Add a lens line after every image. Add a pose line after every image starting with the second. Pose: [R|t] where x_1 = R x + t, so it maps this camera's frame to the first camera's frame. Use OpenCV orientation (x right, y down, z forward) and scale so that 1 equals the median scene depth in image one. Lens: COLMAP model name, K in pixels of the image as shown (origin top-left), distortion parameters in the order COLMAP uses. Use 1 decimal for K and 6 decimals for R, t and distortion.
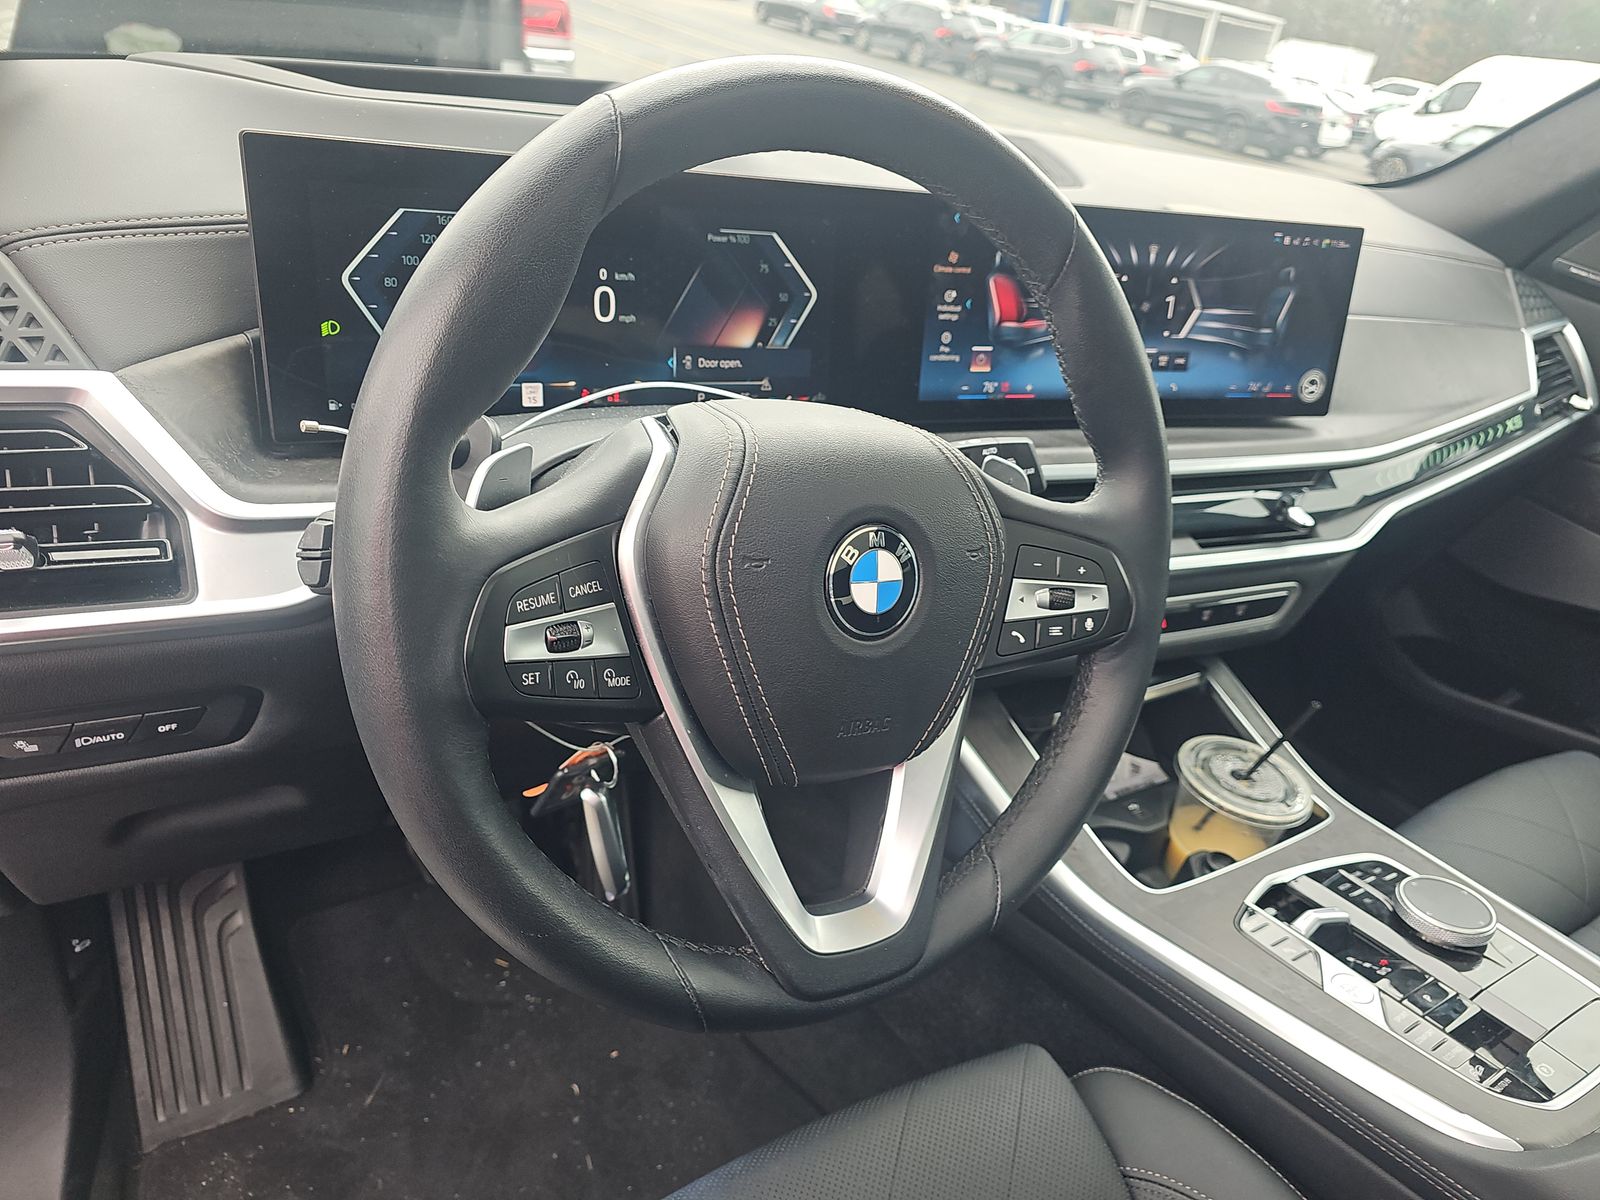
lens RADIAL K [[1055.3, 0, 800.0], [0, 1055.3, 600.0], [0, 0, 1]] dist [-0.004091, 0.000090]
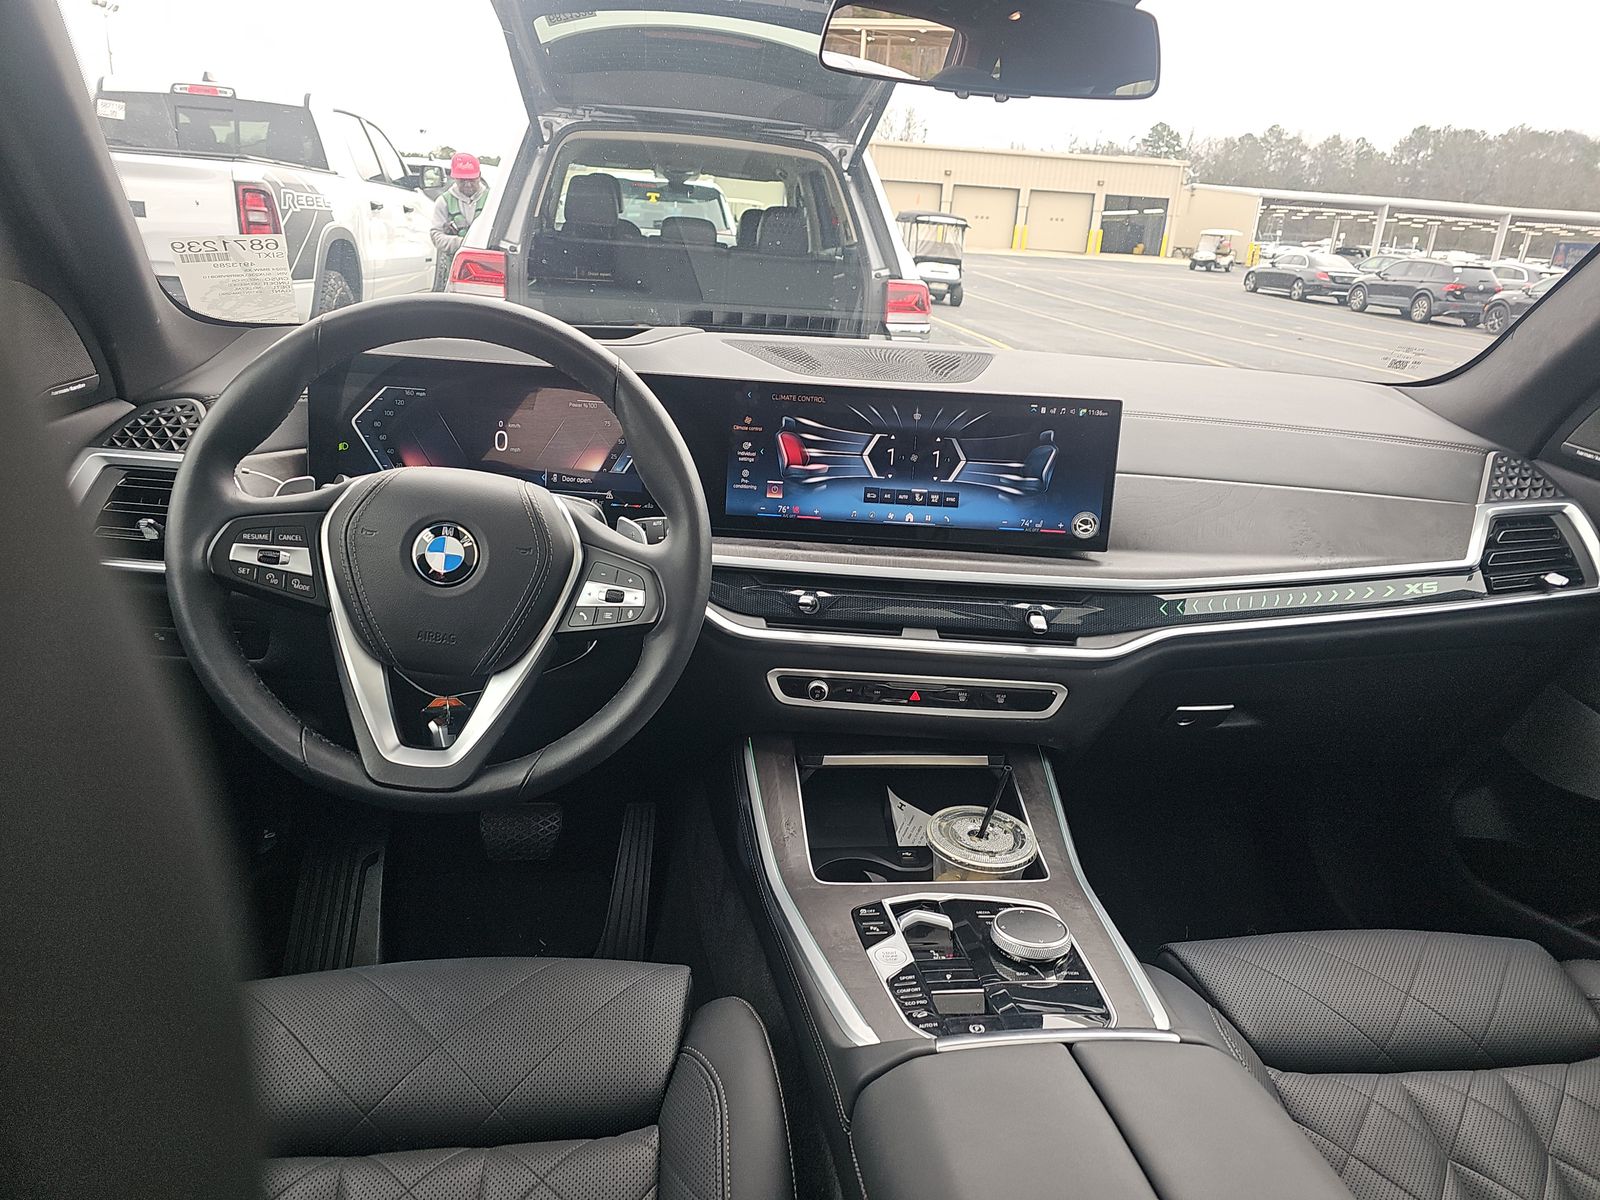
lens RADIAL K [[1011.3, 0, 800.0], [0, 1011.3, 600.0], [0, 0, 1]] dist [0.077984, -0.075910]
pose [[0.908421, 0.054318, -0.414512, 0.803294], [-0.144294, 0.971329, -0.188944, 0.179277], [0.392364, 0.231452, 0.890214, -0.187454]]
